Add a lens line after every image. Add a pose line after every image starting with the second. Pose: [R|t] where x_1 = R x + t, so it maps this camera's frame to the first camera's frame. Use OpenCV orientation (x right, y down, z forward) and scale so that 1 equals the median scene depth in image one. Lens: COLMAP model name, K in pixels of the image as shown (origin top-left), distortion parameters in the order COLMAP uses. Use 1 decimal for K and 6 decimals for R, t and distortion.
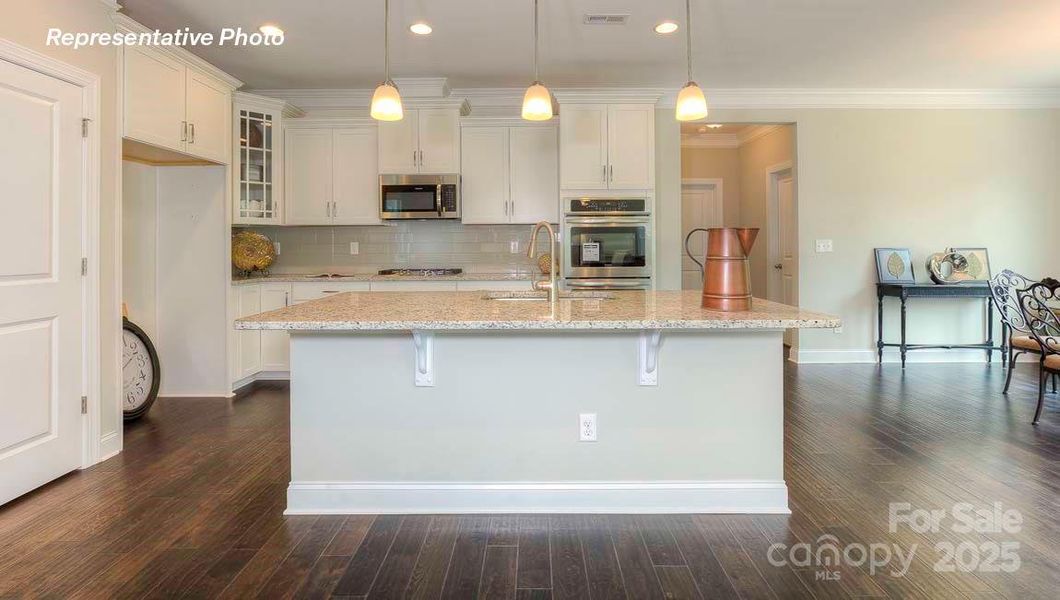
lens RADIAL K [[492.5, 0, 534.1], [0, 492.5, 245.8], [0, 0, 1]] dist [0.020183, 0.000116]
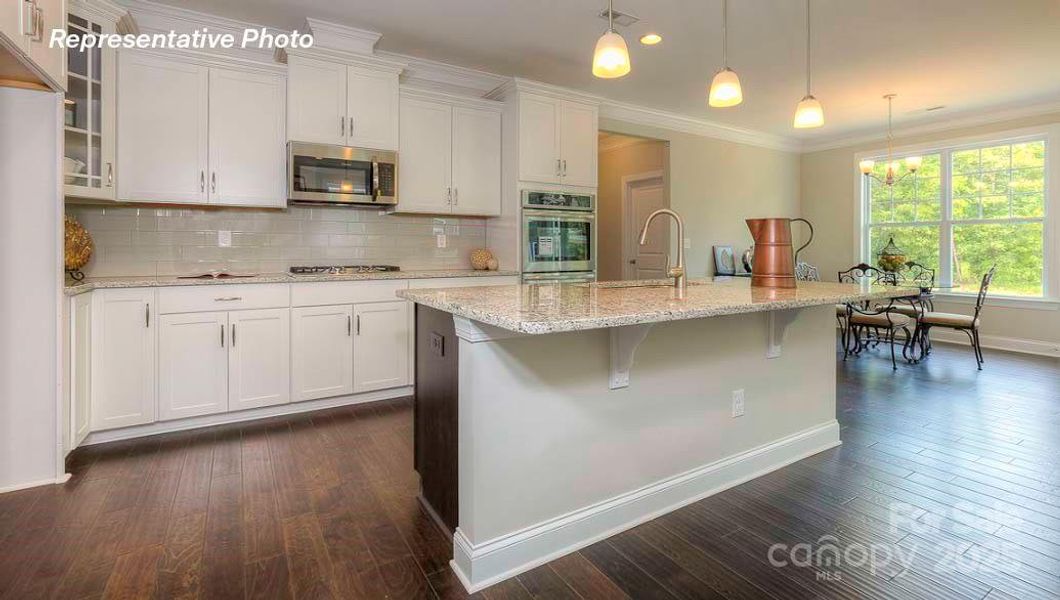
lens RADIAL K [[484.4, 0, 569.7], [0, 484.4, 256.6], [0, 0, 1]] dist [0.002941, 0.000524]
pose [[0.844629, -0.002373, 0.535347, -0.356247], [-0.007747, 0.999831, 0.016655, 0.016639], [-0.535296, -0.018215, 0.844468, 0.149400]]
